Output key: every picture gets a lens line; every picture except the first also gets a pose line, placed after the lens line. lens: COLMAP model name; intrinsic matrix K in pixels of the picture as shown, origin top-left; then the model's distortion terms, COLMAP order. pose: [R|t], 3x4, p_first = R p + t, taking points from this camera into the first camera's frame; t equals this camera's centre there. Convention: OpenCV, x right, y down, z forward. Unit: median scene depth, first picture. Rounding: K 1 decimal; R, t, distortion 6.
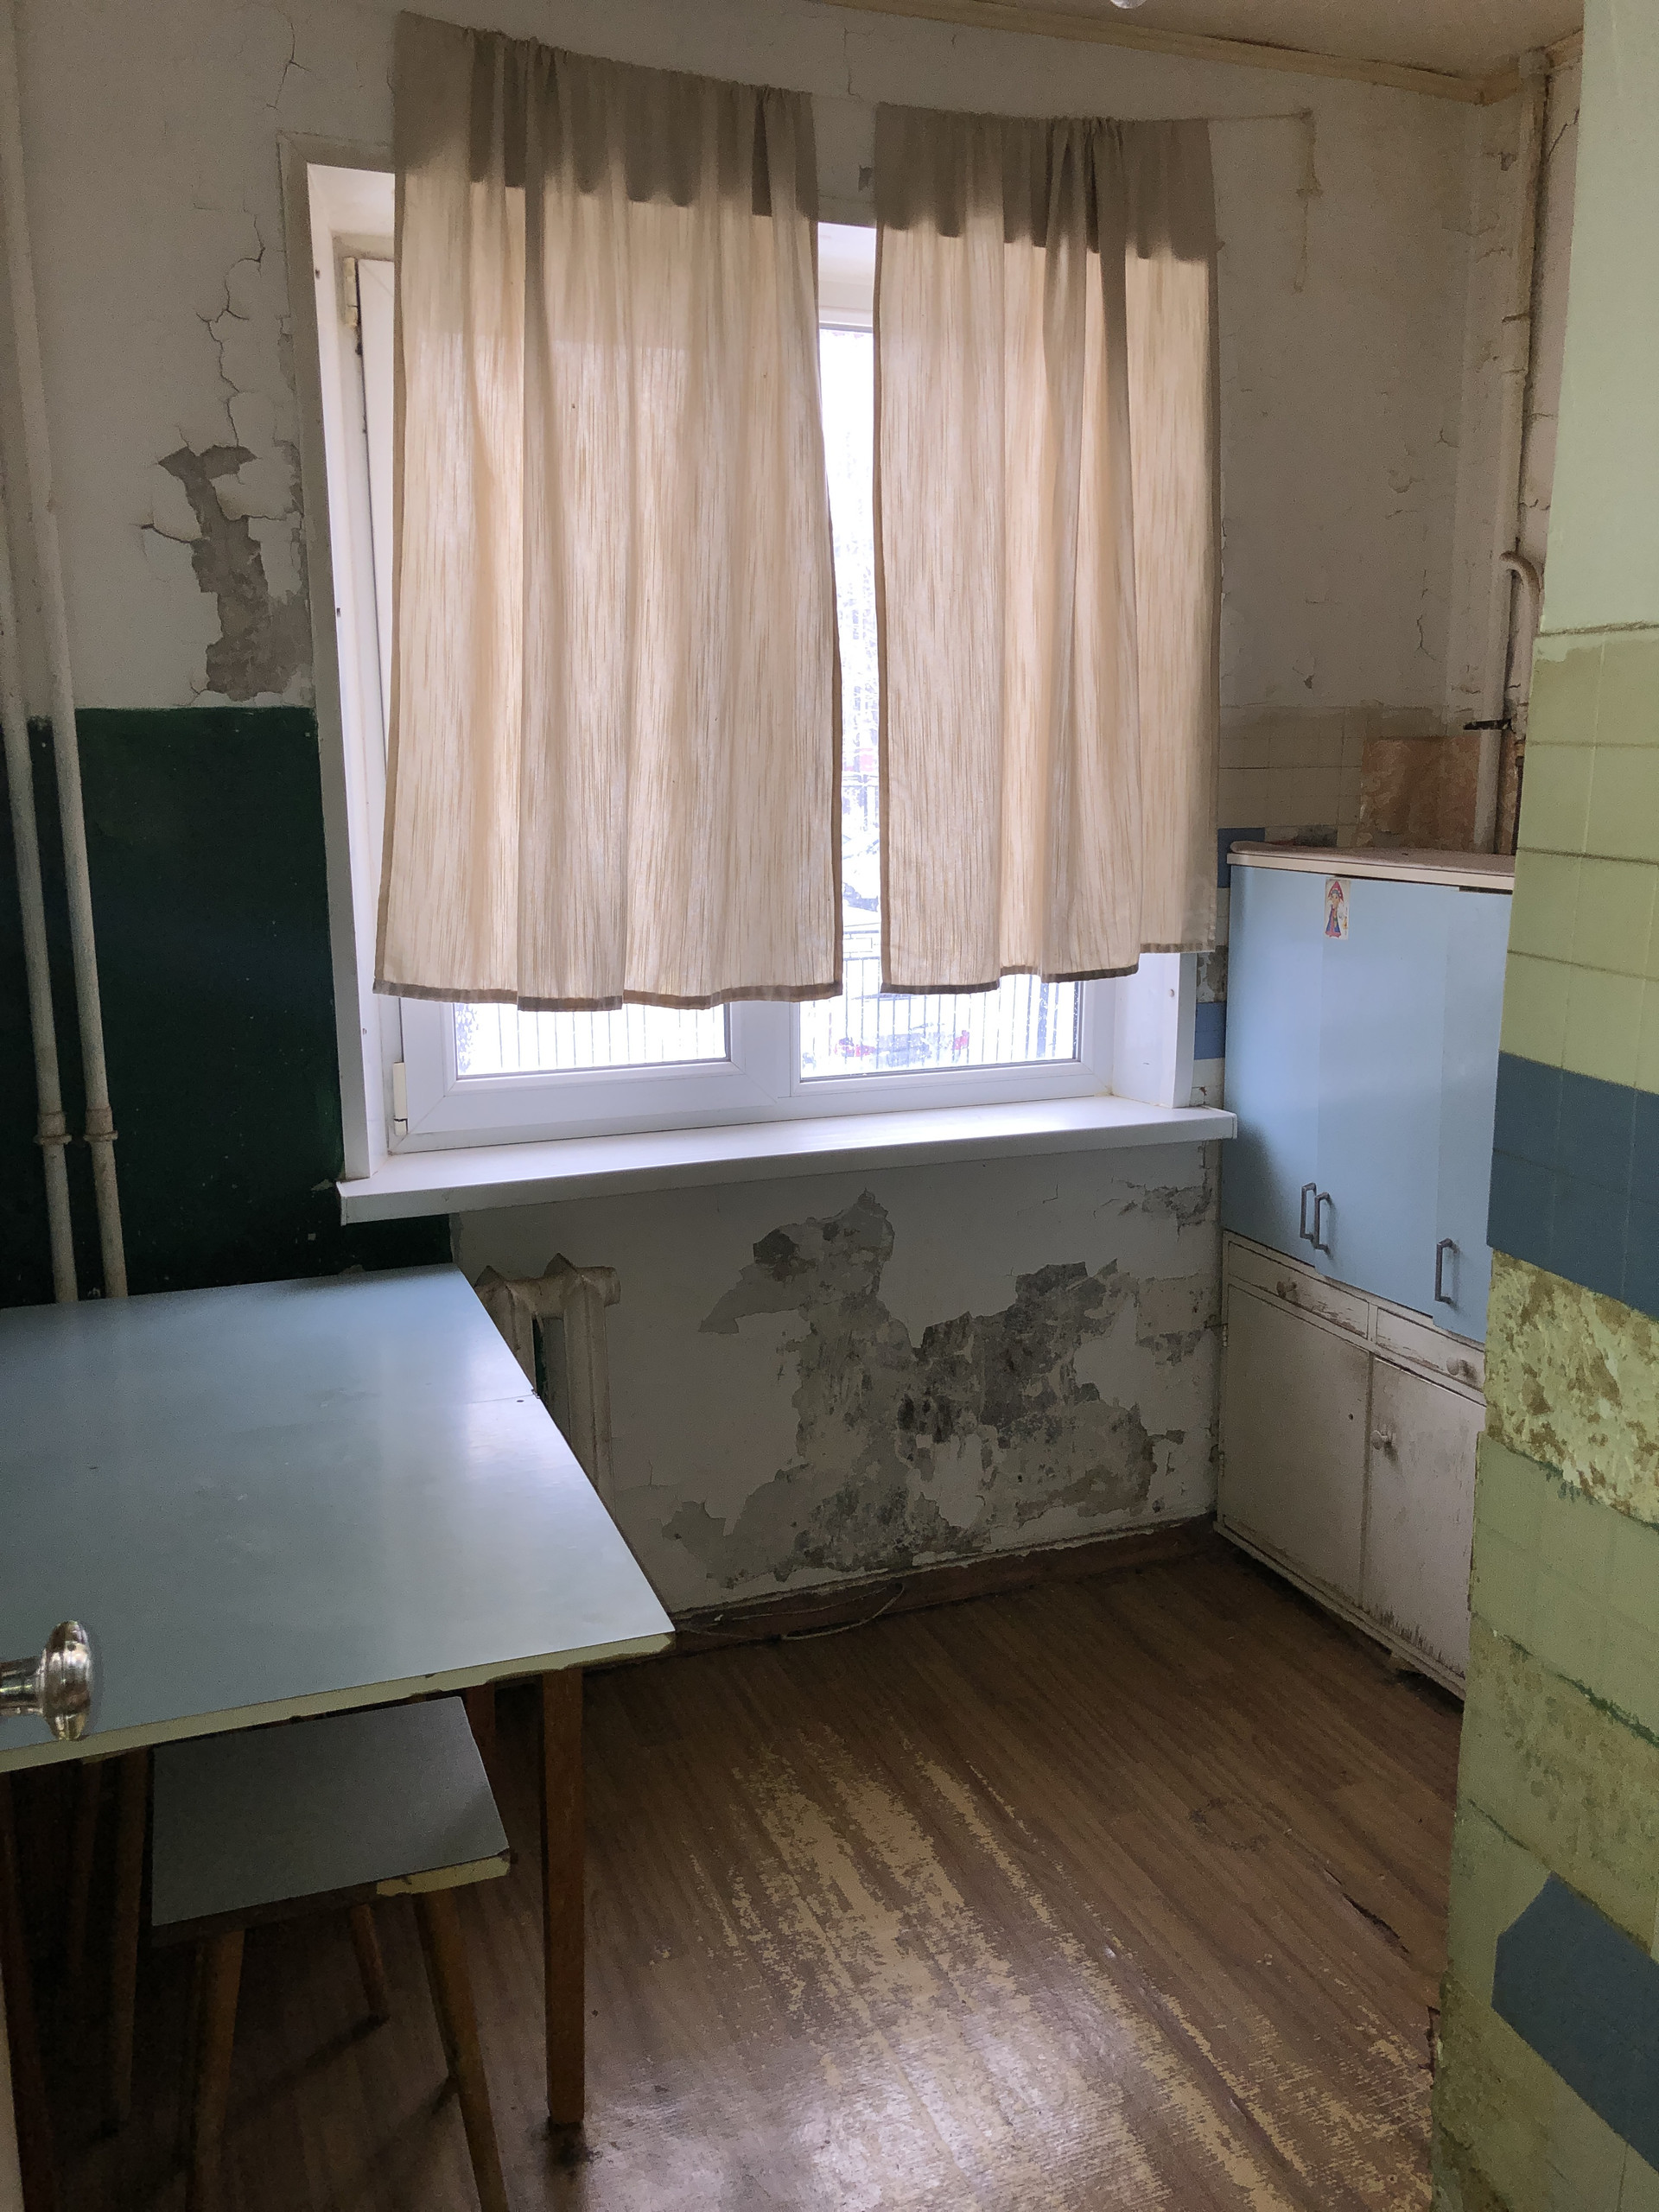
lens RADIAL K [[1825.0, 0, 888.3], [0, 1825.0, 1103.9], [0, 0, 1]] dist [0.169632, -0.536230]
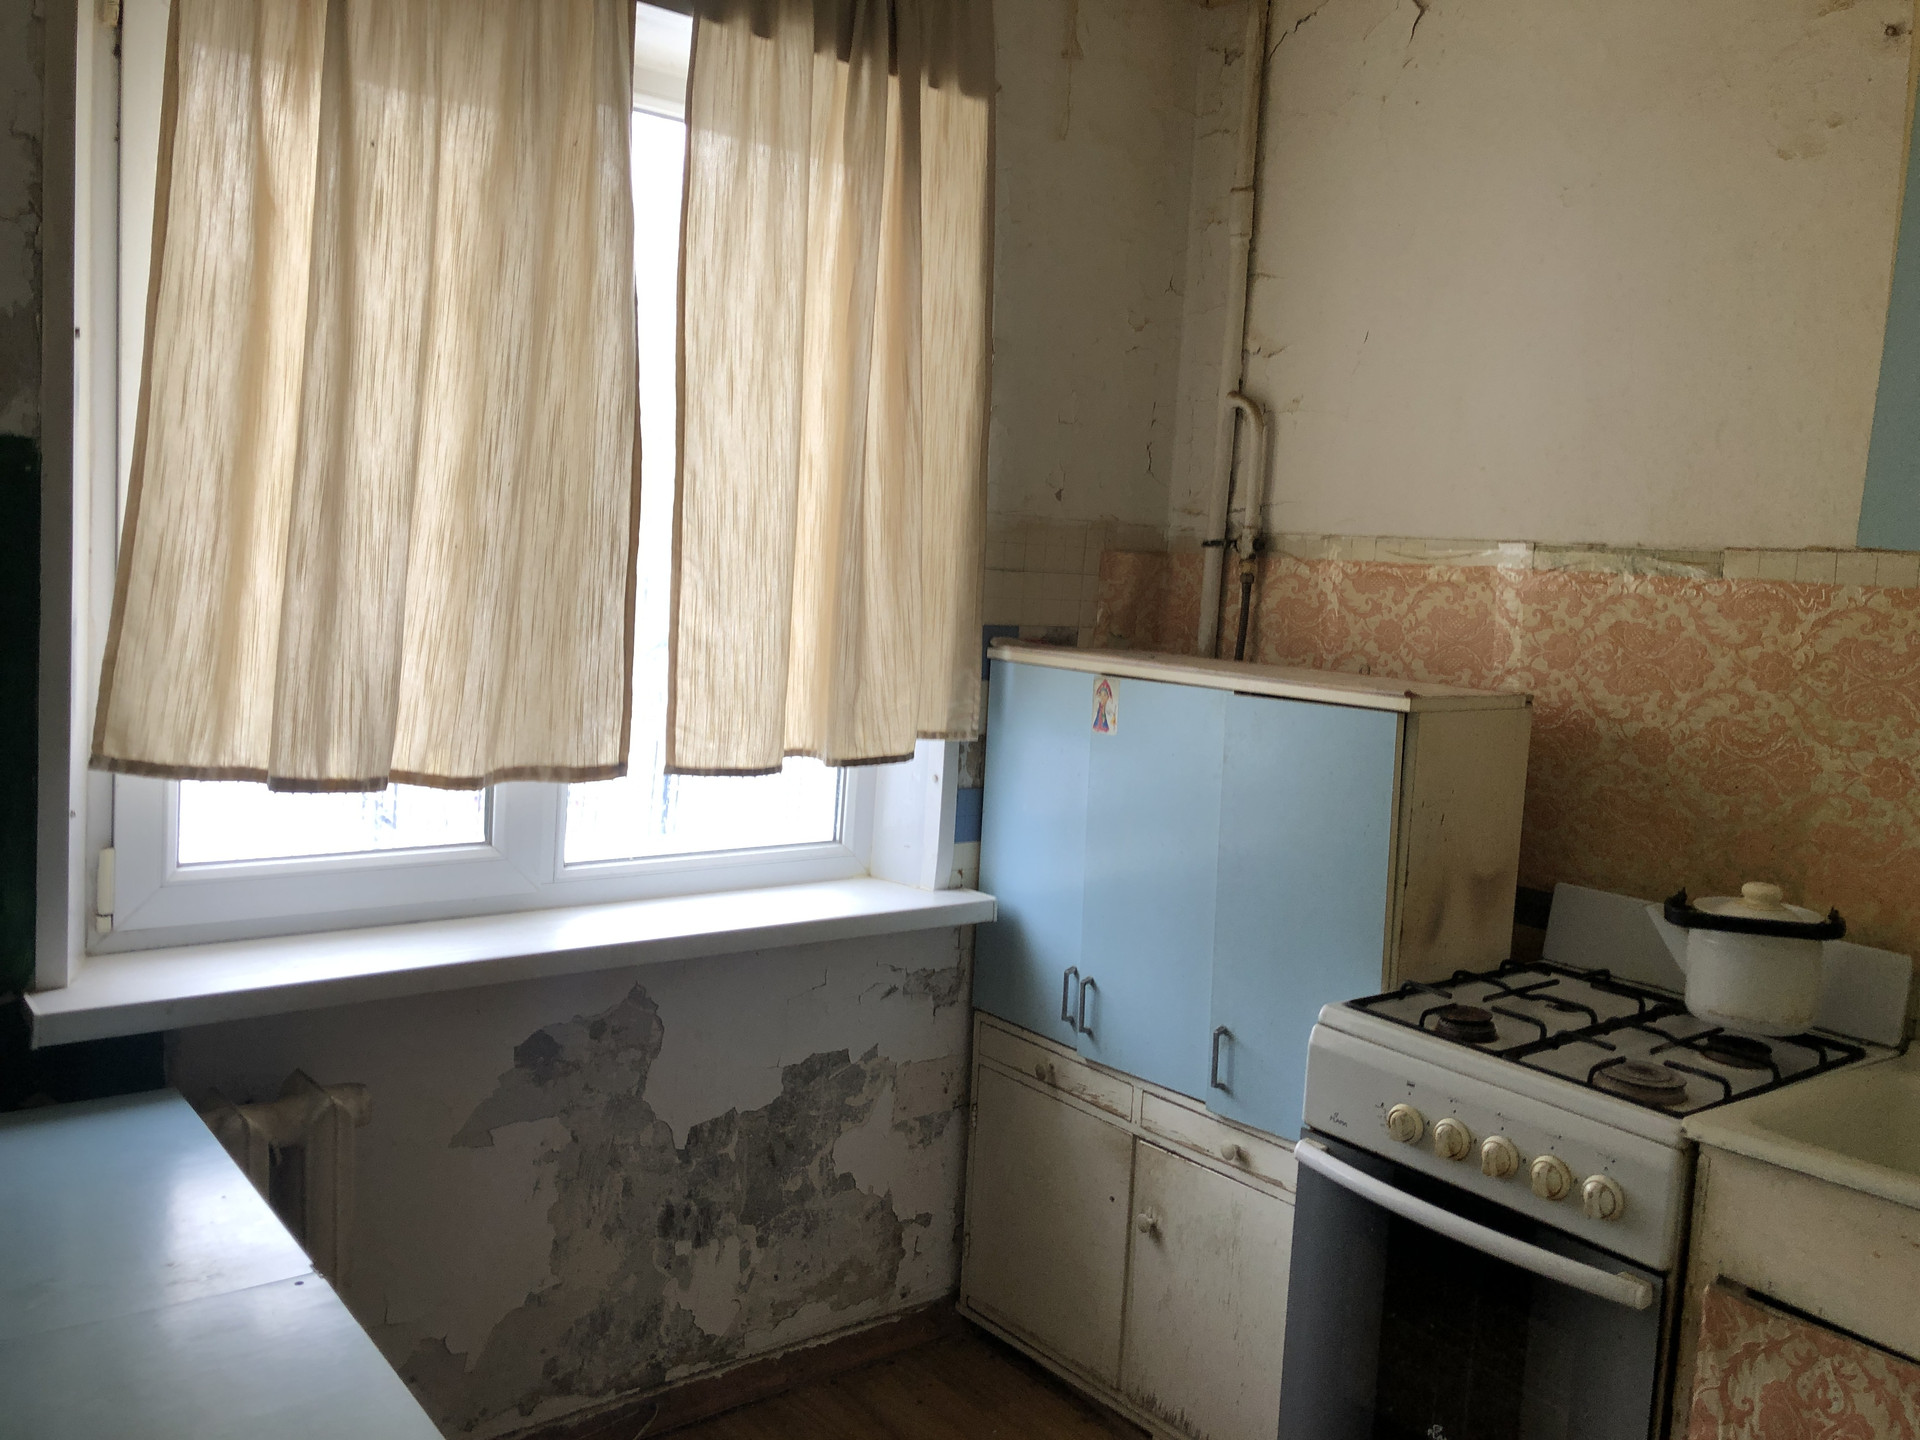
lens RADIAL K [[1577.7, 0, 961.9], [0, 1577.7, 687.1], [0, 0, 1]] dist [0.037557, -0.058304]
pose [[0.957306, 0.036419, 0.286772, -0.094897], [-0.007019, 0.994668, -0.102889, -0.022935], [-0.288990, 0.096483, 0.952458, 0.162539]]
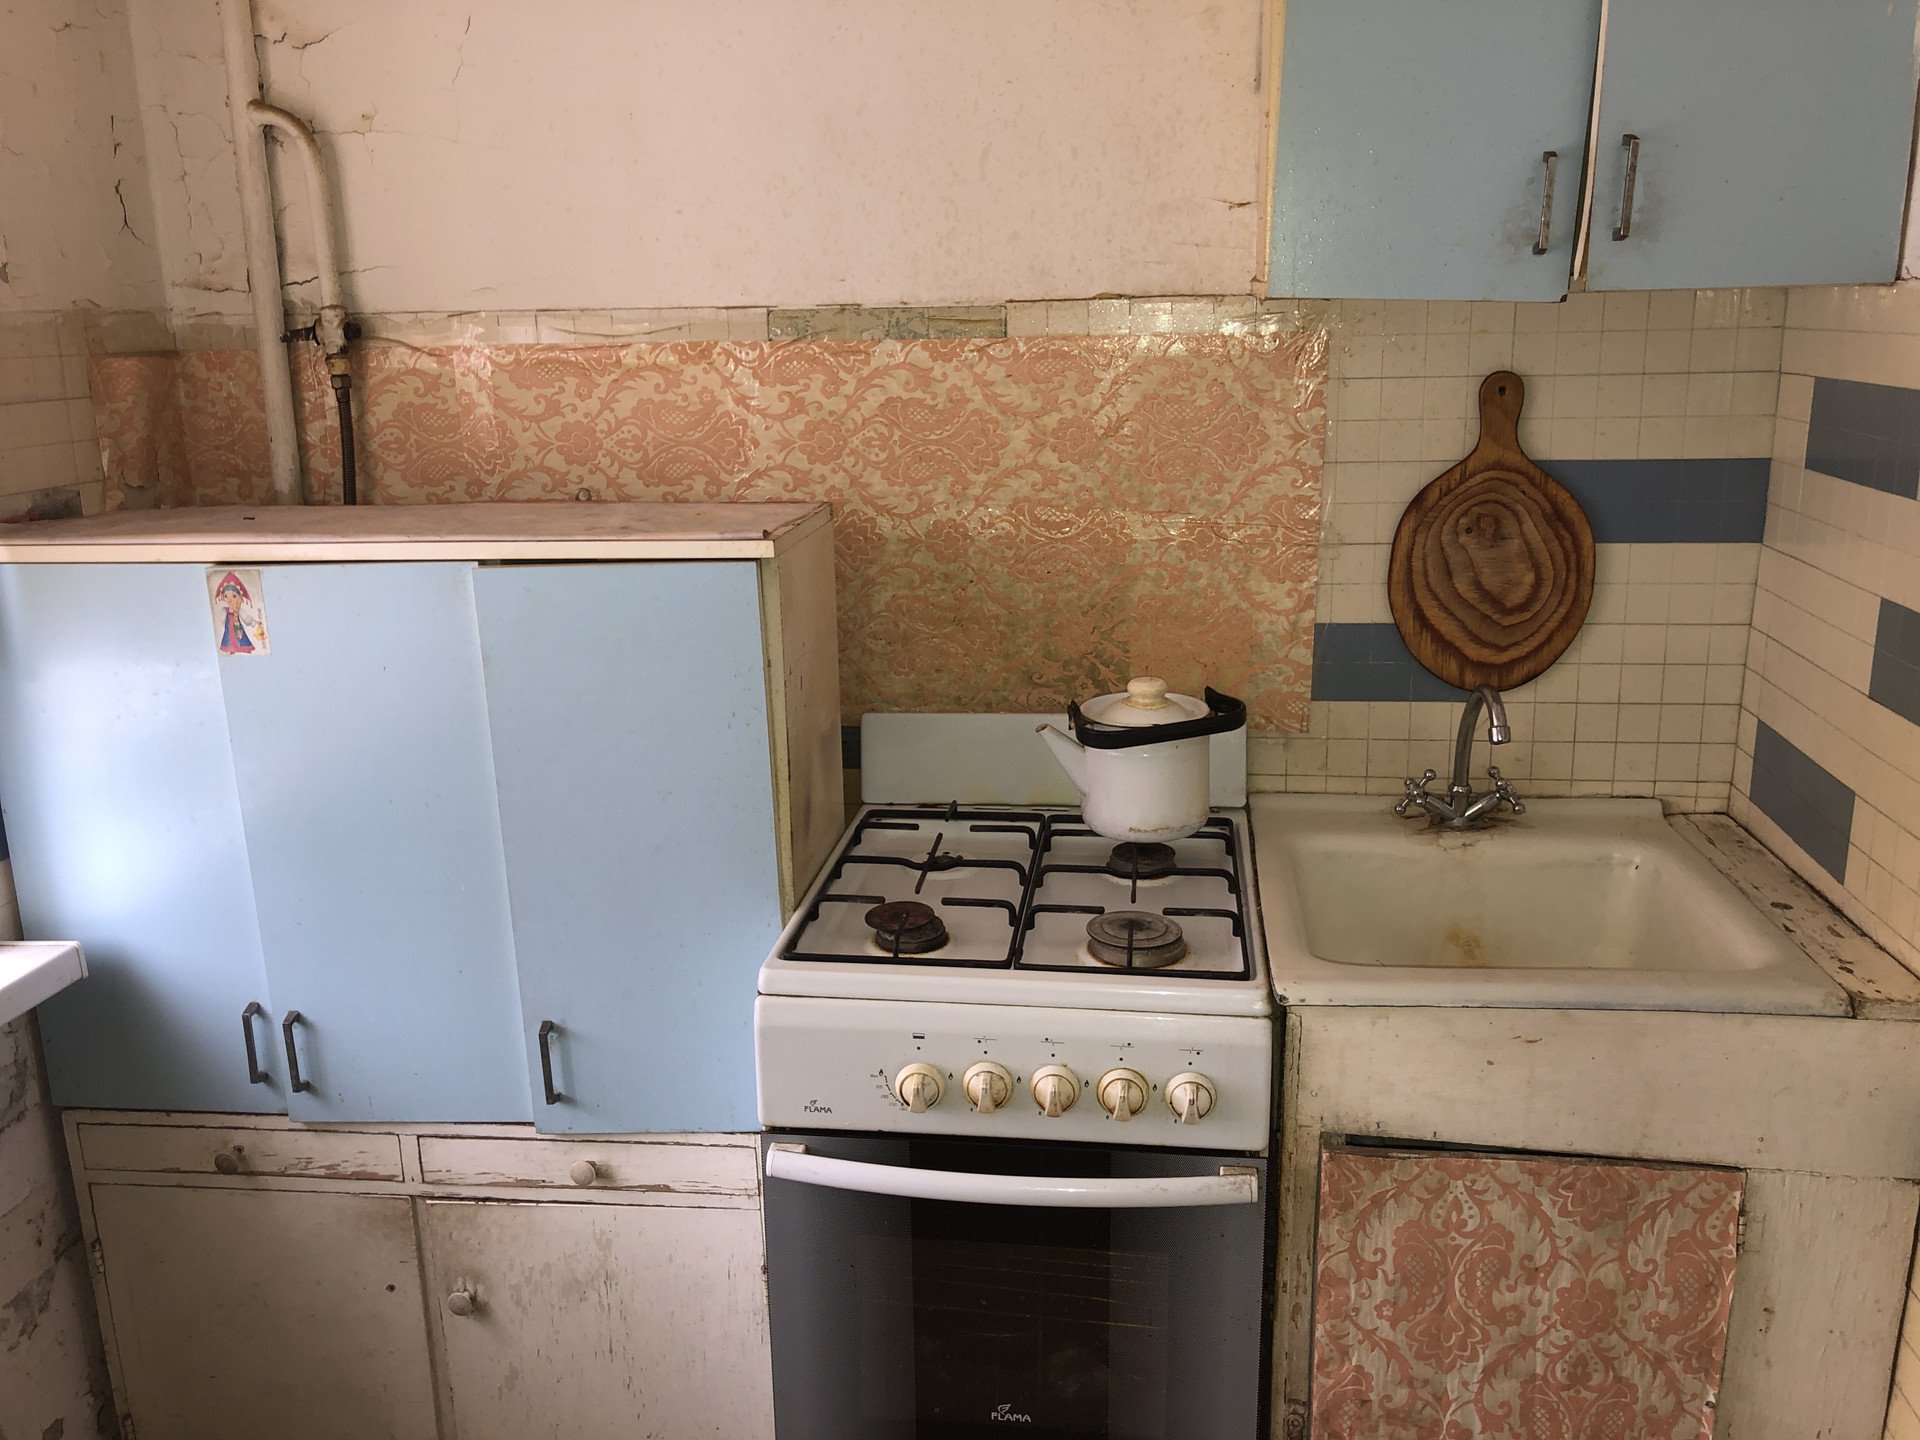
lens RADIAL K [[1577.7, 0, 961.9], [0, 1577.7, 687.1], [0, 0, 1]] dist [0.037557, -0.058304]
pose [[0.479244, -0.210296, 0.852116, -0.130192], [0.185452, 0.973213, 0.135881, -0.108914], [-0.857865, 0.092907, 0.505406, 0.481097]]
